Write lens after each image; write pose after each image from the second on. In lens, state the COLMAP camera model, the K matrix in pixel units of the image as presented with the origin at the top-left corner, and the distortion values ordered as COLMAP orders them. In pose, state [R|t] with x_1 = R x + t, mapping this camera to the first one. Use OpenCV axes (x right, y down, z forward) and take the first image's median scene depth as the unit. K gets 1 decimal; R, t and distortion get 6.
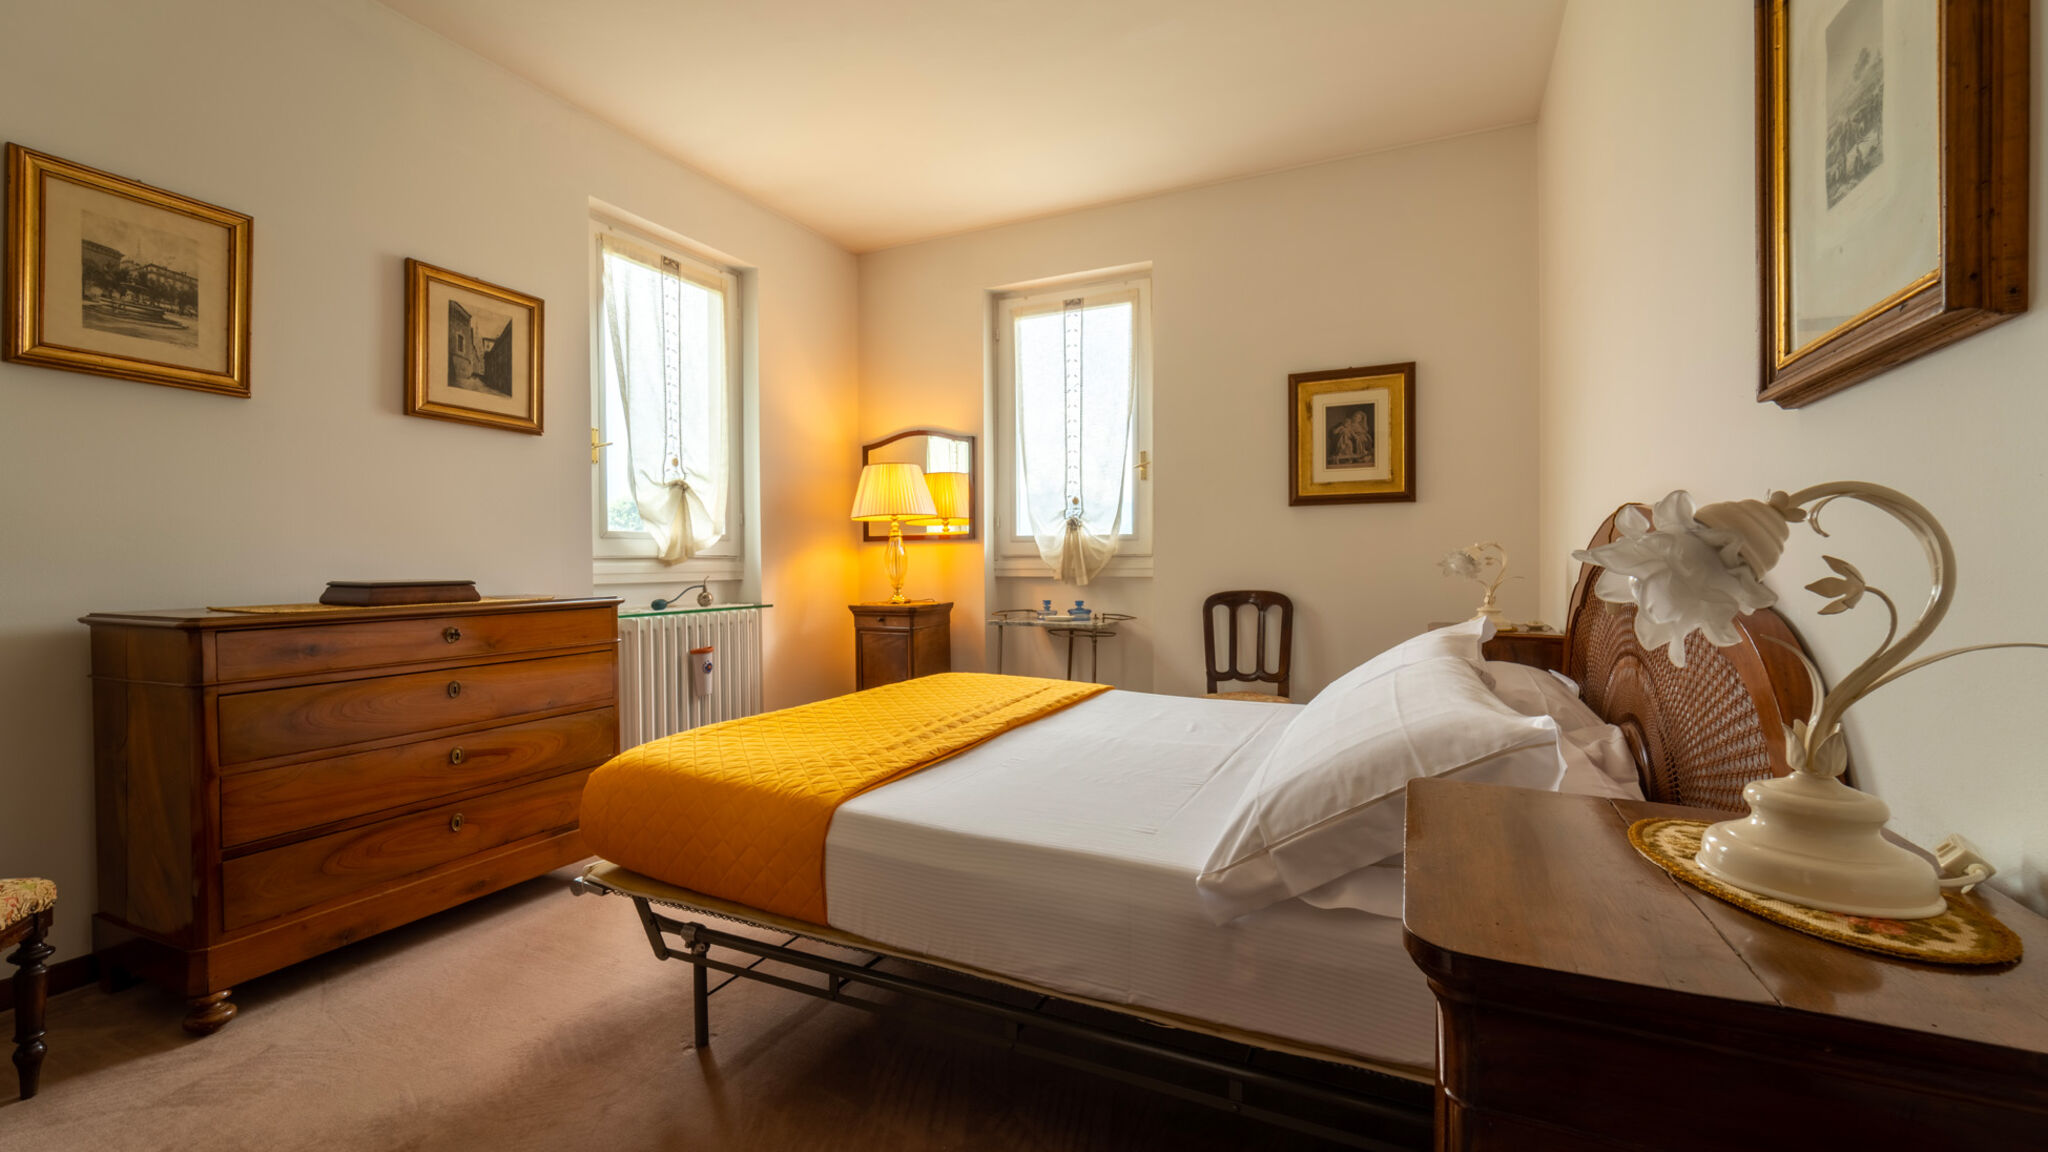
lens RADIAL K [[848.5, 0, 991.4], [0, 848.5, 559.3], [0, 0, 1]] dist [0.008018, -0.000324]
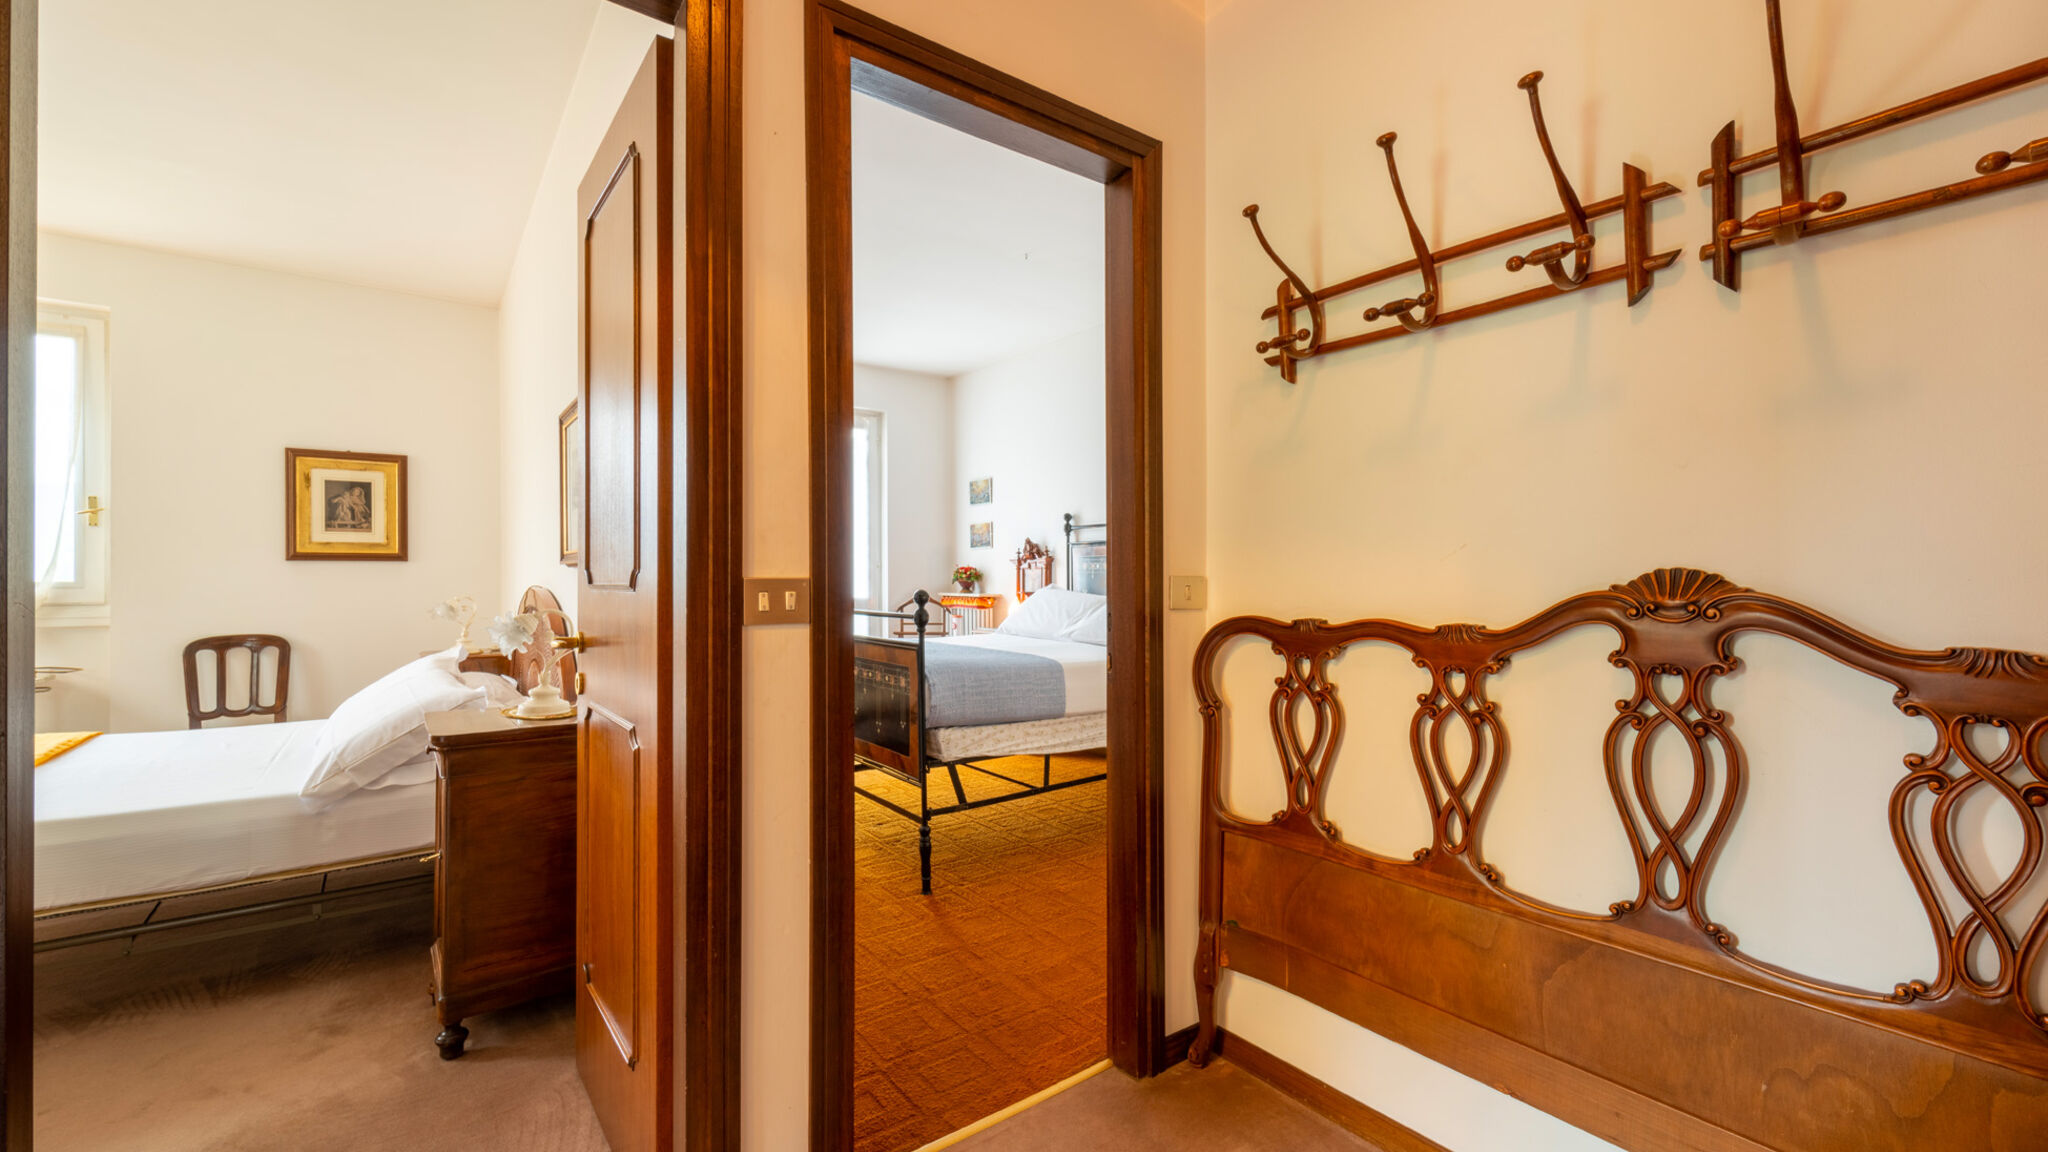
lens RADIAL K [[820.8, 0, 1019.9], [0, 820.8, 582.2], [0, 0, 1]] dist [0.002212, -0.000020]
pose [[0.438084, 0.001537, 0.898933, -0.212693], [0.000041, 0.999999, -0.001729, -0.029798], [-0.898934, 0.000794, 0.438084, -0.380534]]
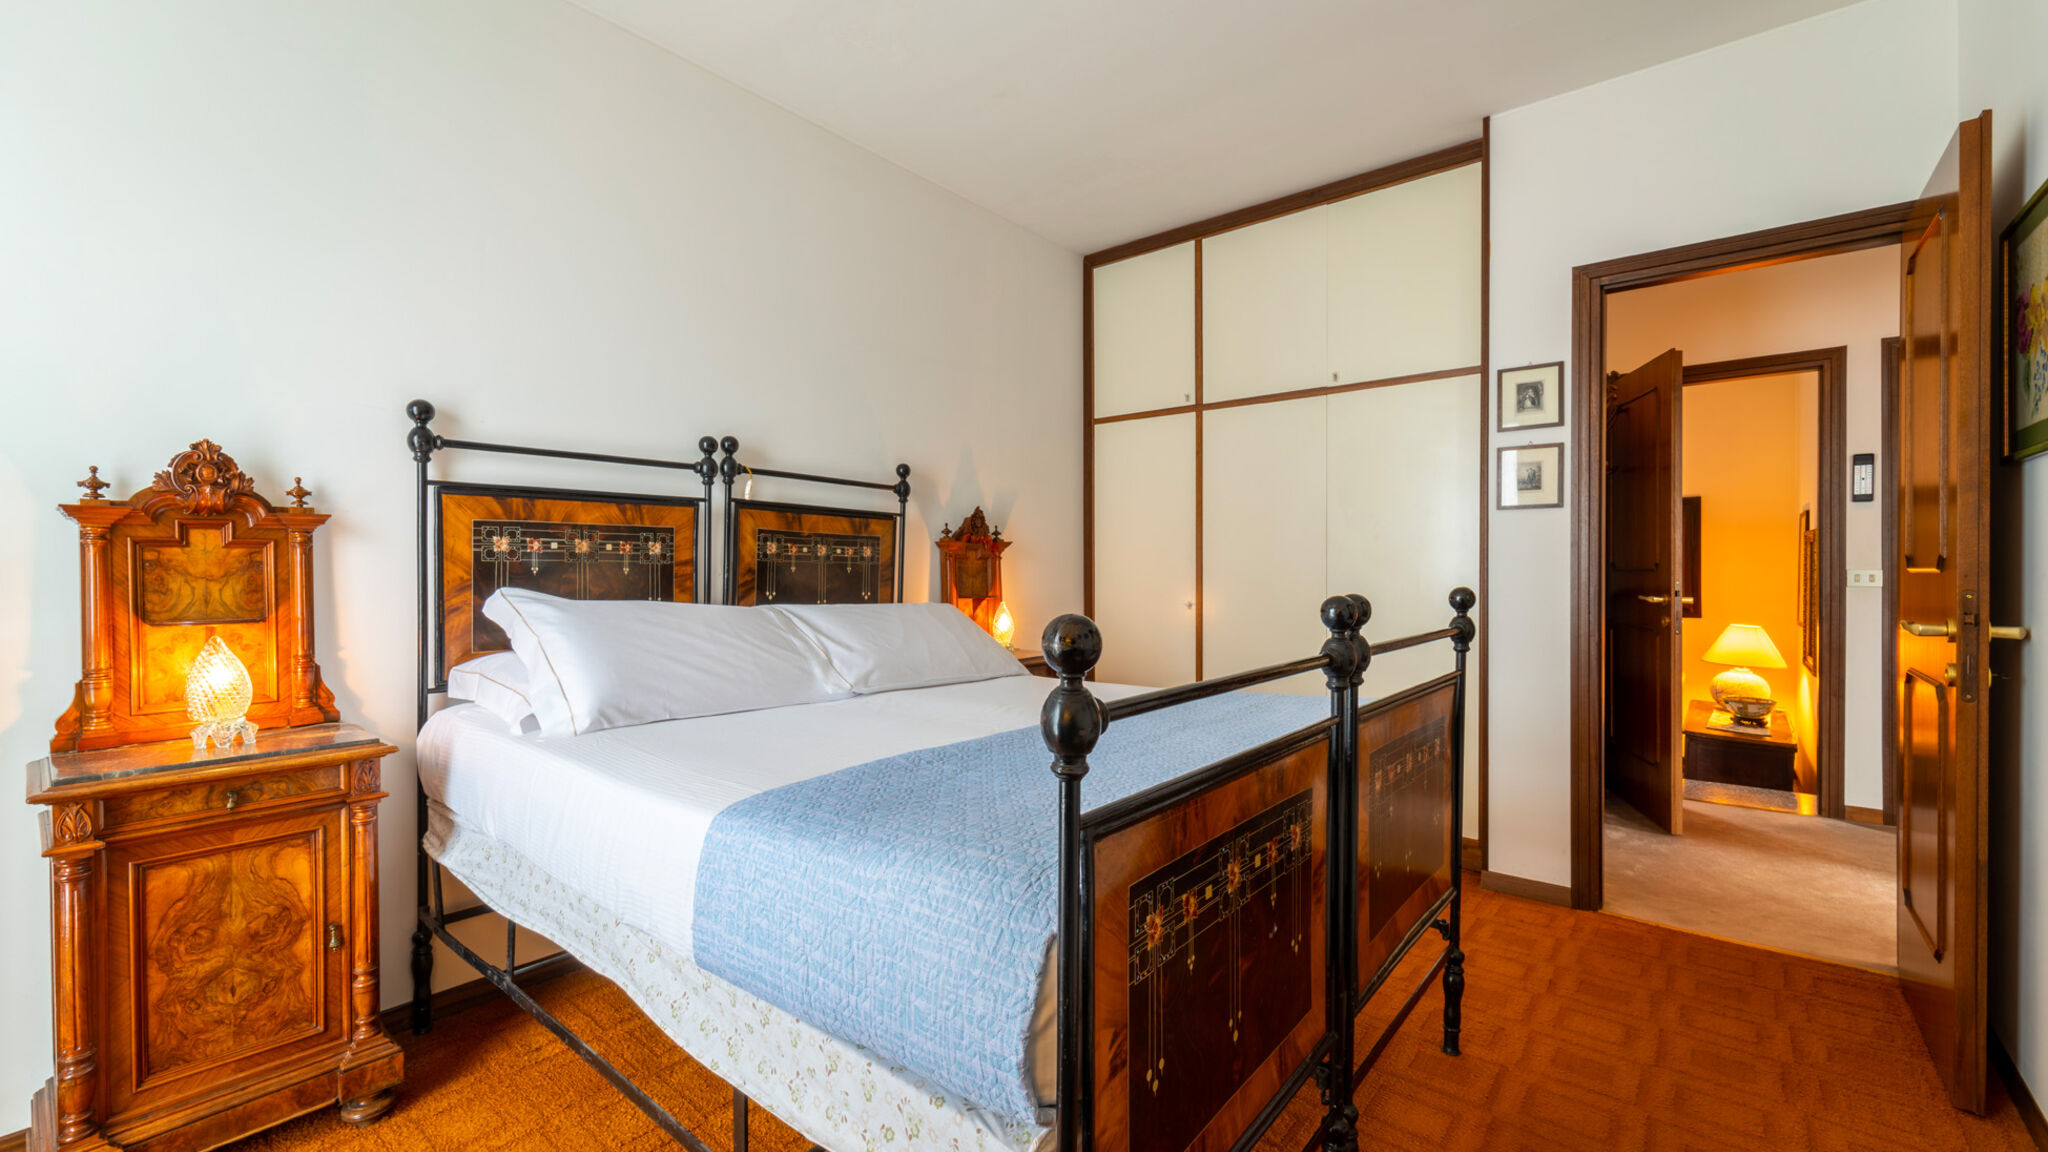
lens RADIAL K [[927.4, 0, 1024.0], [0, 927.4, 576.0], [0, 0, 1]] dist [0.001617, 0.000048]
pose [[-0.987872, 0.004756, 0.155199, 0.596590], [0.006441, 0.999926, 0.010355, -0.041289], [-0.155138, 0.011229, -0.987829, 0.673806]]
